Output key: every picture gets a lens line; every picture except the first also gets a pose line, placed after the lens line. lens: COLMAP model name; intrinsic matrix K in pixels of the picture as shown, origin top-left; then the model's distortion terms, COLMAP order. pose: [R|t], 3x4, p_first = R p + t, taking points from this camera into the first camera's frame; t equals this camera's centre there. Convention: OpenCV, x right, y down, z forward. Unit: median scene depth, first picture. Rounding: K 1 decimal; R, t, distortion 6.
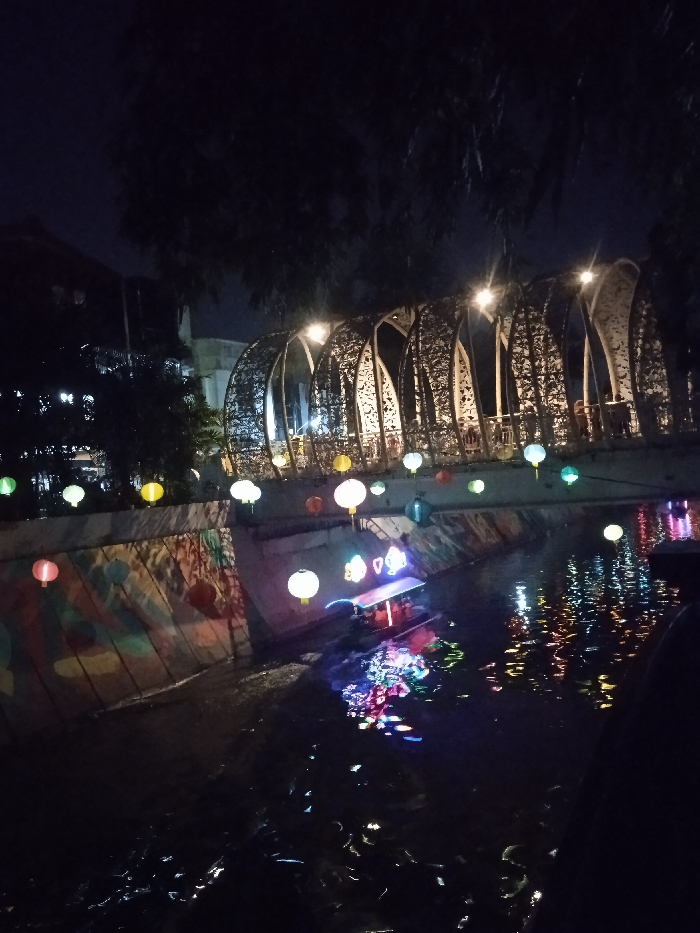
lens RADIAL K [[764.3, 0, 344.2], [0, 764.3, 463.6], [0, 0, 1]] dist [0.053238, -0.088990]
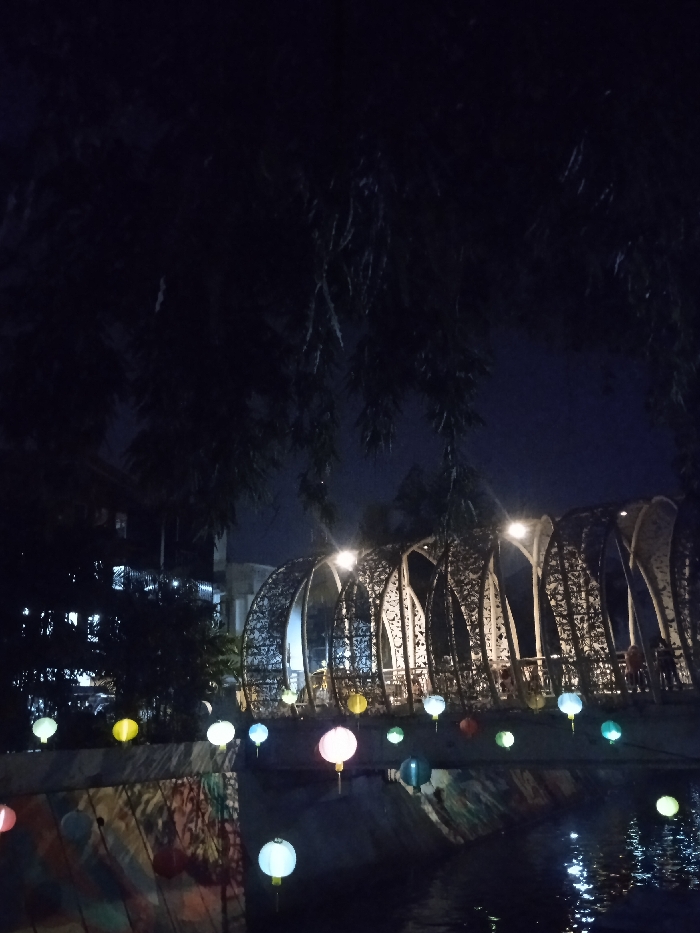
lens RADIAL K [[764.3, 0, 344.2], [0, 764.3, 463.6], [0, 0, 1]] dist [0.053238, -0.088990]
pose [[0.997346, 0.026640, -0.067760, 0.029602], [-0.045302, 0.955621, -0.291096, -0.005493], [0.056998, 0.293393, 0.954291, 0.040194]]
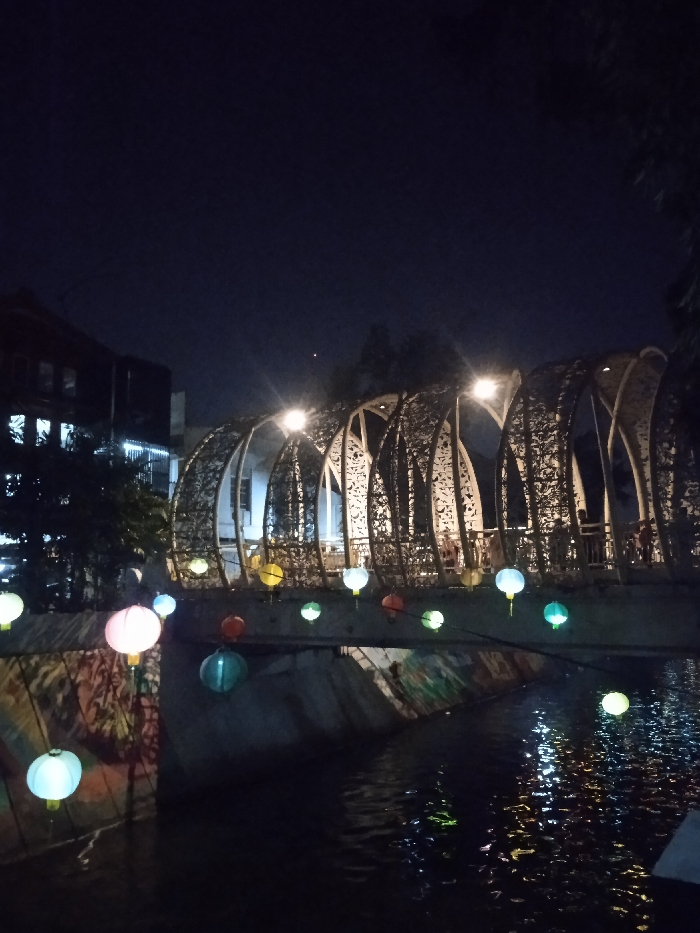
lens RADIAL K [[764.3, 0, 344.2], [0, 764.3, 463.6], [0, 0, 1]] dist [0.053238, -0.088990]
pose [[0.995943, 0.061912, -0.065298, 0.094138], [-0.070421, 0.988024, -0.137292, -0.008808], [0.056016, 0.141333, 0.988376, 0.179088]]
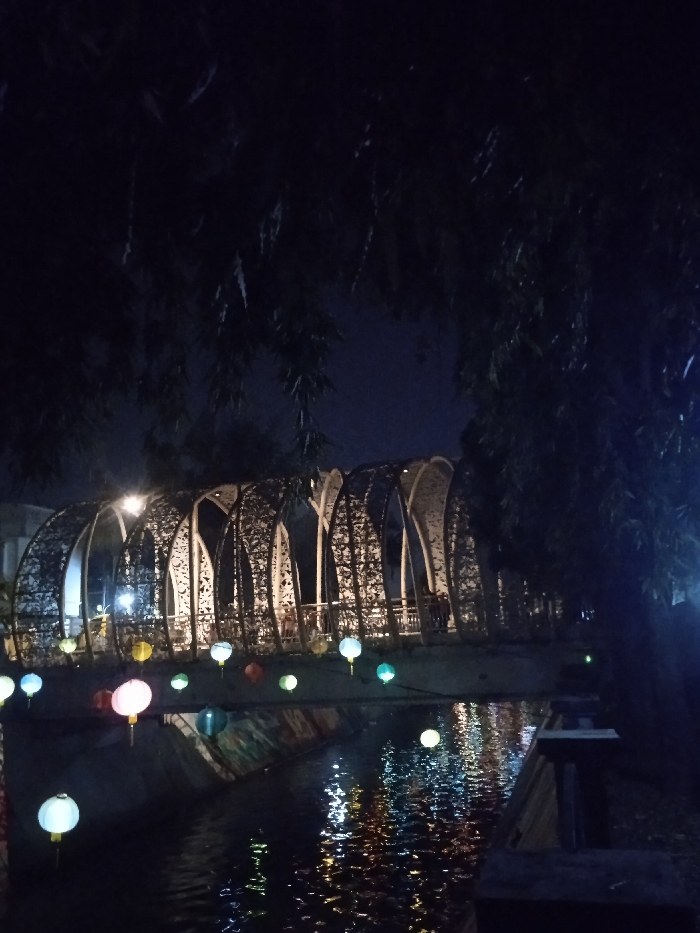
lens RADIAL K [[759.6, 0, 339.3], [0, 759.6, 464.3], [0, 0, 1]] dist [0.059656, -0.079995]
pose [[0.974955, 0.081681, 0.206859, 0.016455], [-0.031925, 0.971882, -0.233293, -0.009666], [-0.220098, 0.220846, 0.950149, 0.045404]]
